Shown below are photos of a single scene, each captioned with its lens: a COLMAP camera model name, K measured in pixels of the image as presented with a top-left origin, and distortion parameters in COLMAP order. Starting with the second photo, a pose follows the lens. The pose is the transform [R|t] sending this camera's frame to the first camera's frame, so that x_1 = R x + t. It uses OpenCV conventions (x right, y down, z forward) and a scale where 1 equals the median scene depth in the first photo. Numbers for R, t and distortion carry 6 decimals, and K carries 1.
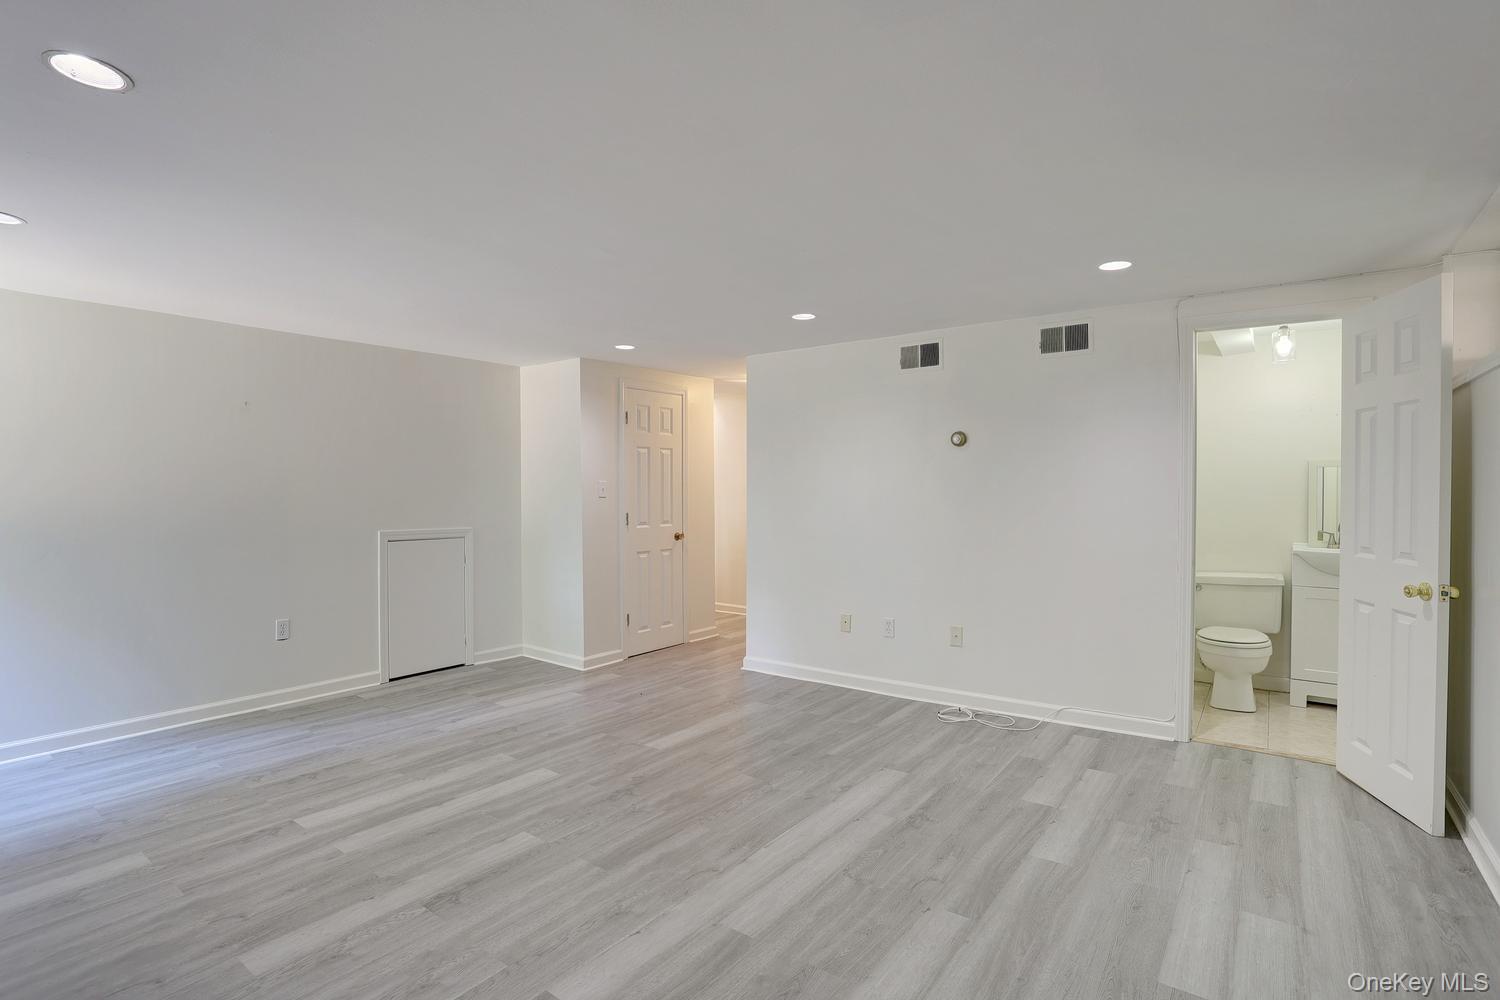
lens RADIAL K [[732.2, 0, 746.7], [0, 732.2, 493.5], [0, 0, 1]] dist [-0.079120, 0.035306]
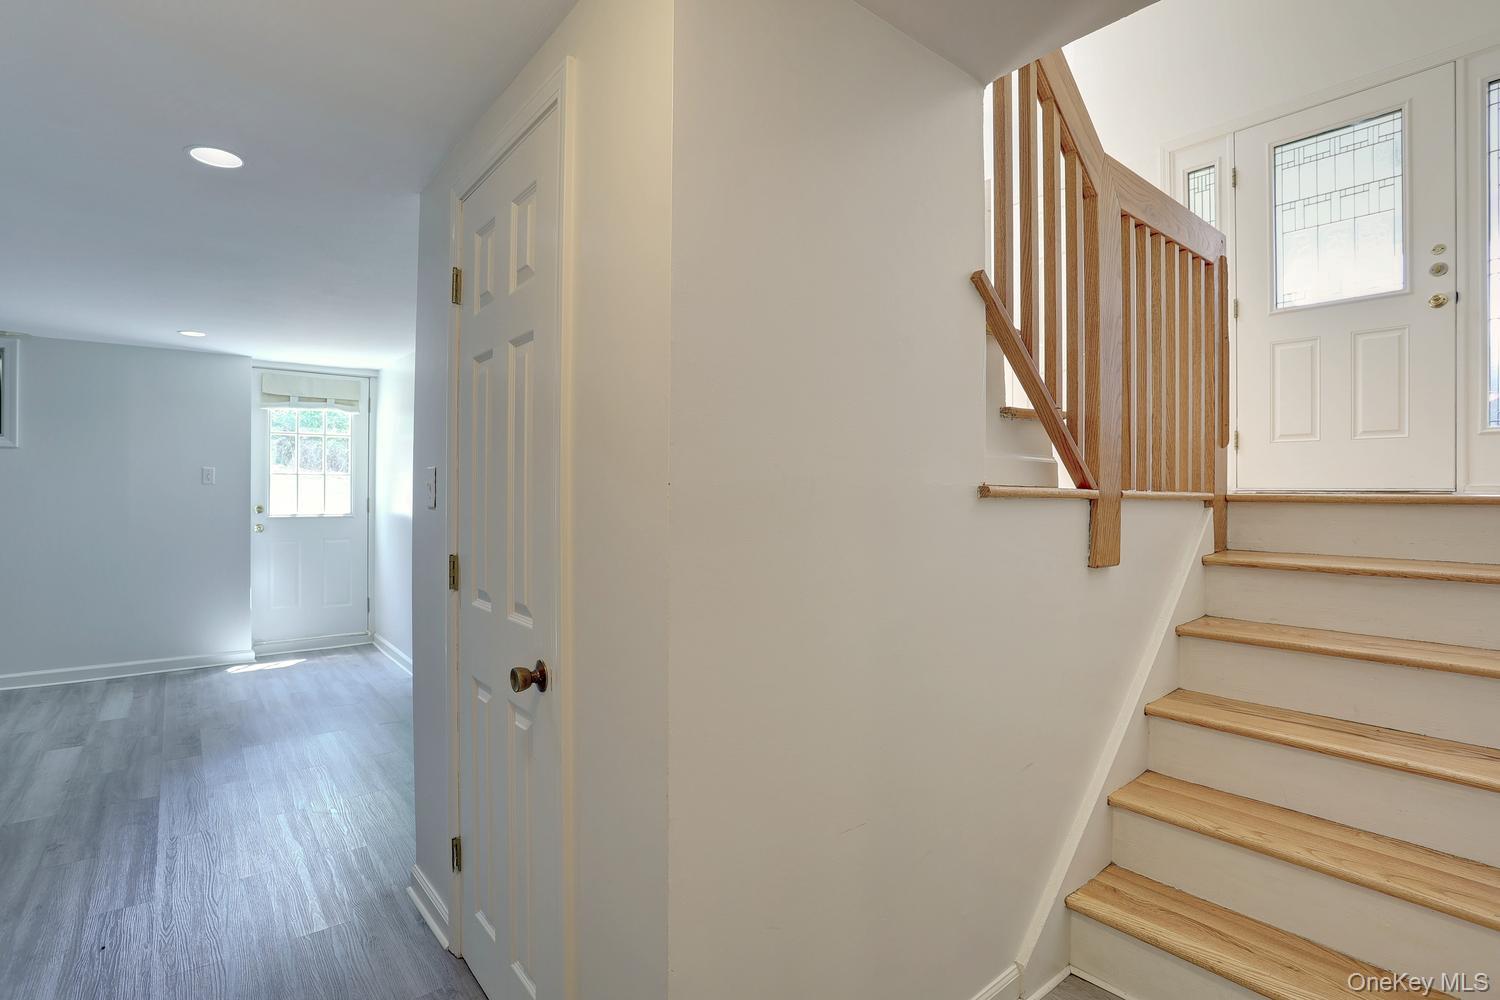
lens RADIAL K [[720.7, 0, 731.8], [0, 720.7, 495.0], [0, 0, 1]] dist [-0.047815, 0.014248]
pose [[-0.258235, 0.004000, -0.966074, 0.255948], [-0.010031, 0.999926, 0.006822, -0.006449], [0.966030, 0.011453, -0.258176, 2.381523]]
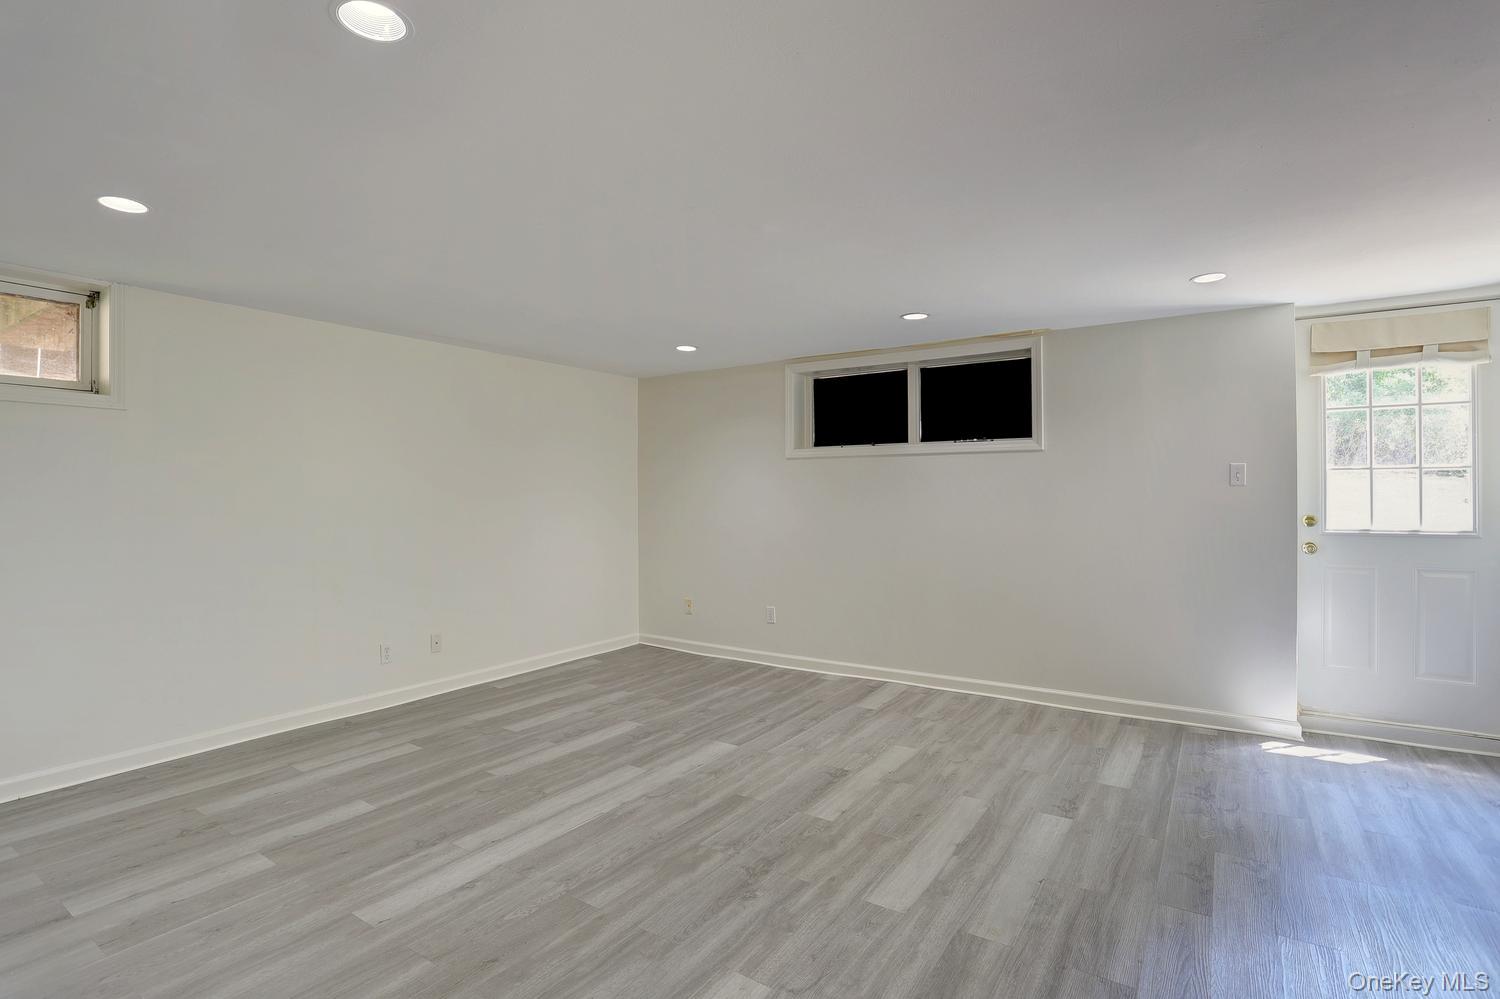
lens RADIAL K [[732.2, 0, 746.7], [0, 732.2, 493.0], [0, 0, 1]] dist [-0.079120, 0.035306]
pose [[-0.998553, 0.005811, -0.053454, -0.128141], [0.005571, 0.999974, 0.004636, -0.006085], [0.053480, 0.004331, -0.998560, 1.929034]]
